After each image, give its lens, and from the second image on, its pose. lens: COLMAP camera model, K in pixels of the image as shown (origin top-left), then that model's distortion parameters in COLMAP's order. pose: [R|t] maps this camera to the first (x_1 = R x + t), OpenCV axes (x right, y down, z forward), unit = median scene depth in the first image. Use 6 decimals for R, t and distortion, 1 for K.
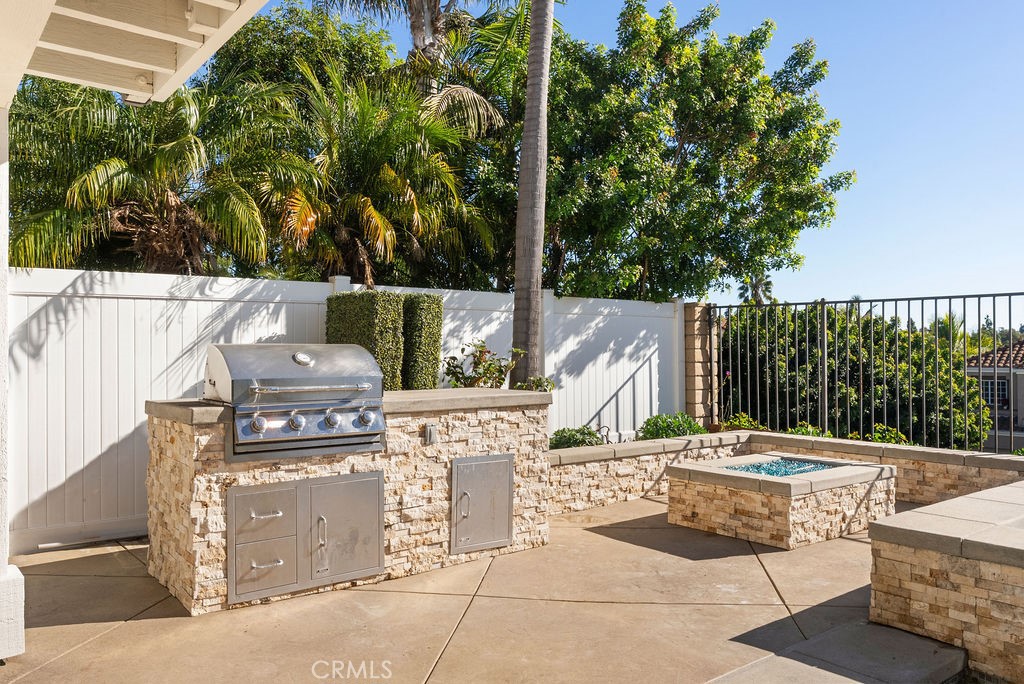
lens RADIAL K [[764.7, 0, 508.2], [0, 764.7, 340.9], [0, 0, 1]] dist [0.002258, -0.000707]
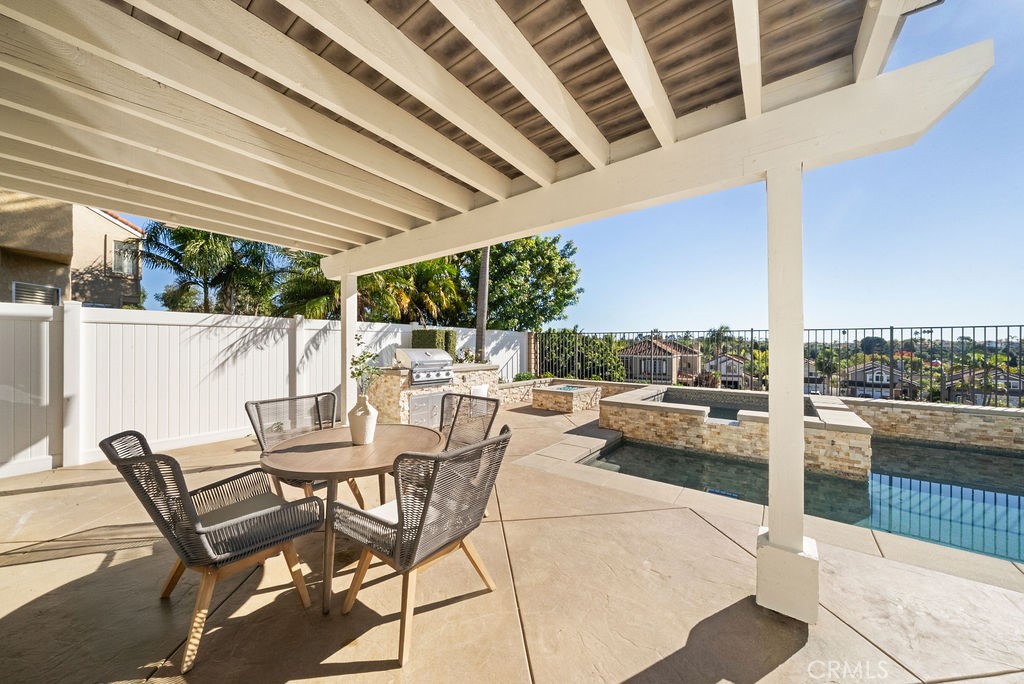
lens RADIAL K [[349.7, 0, 508.6], [0, 349.7, 348.2], [0, 0, 1]] dist [-0.014717, -0.000110]
pose [[0.970347, 0.006874, 0.241619, -0.171459], [-0.011766, 0.999754, 0.018811, -0.016983], [-0.241430, -0.021096, 0.970189, -0.245628]]
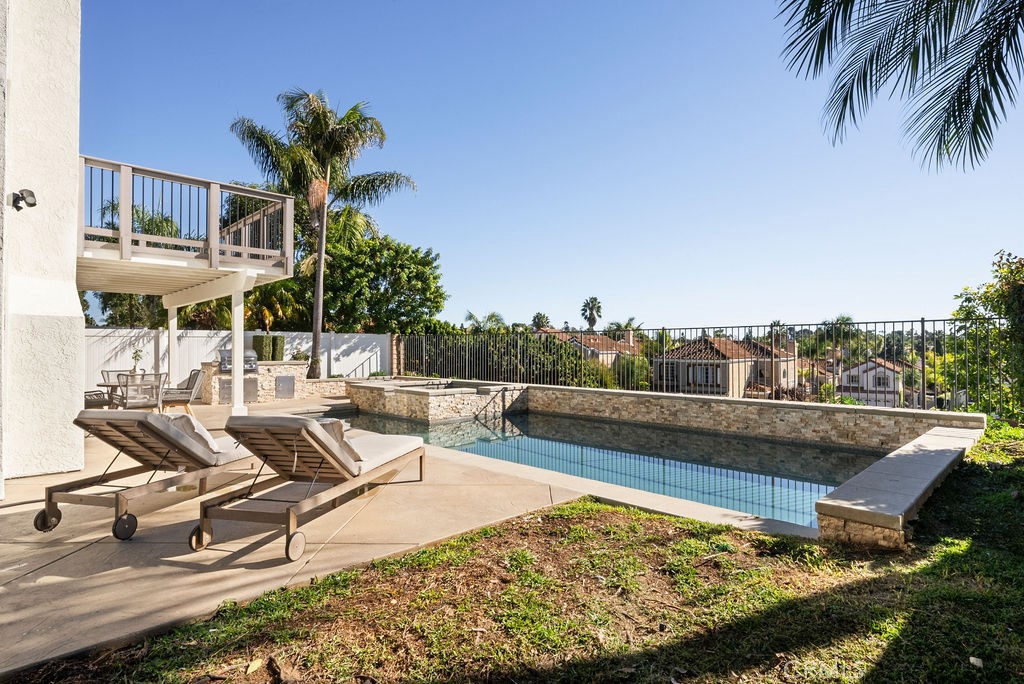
lens RADIAL K [[545.5, 0, 514.0], [0, 545.5, 344.5], [0, 0, 1]] dist [0.000672, 0.000623]
pose [[0.995318, 0.001690, 0.096643, 0.612188], [-0.002239, 0.999982, 0.005579, -0.027361], [-0.096632, -0.005770, 0.995303, -1.387188]]
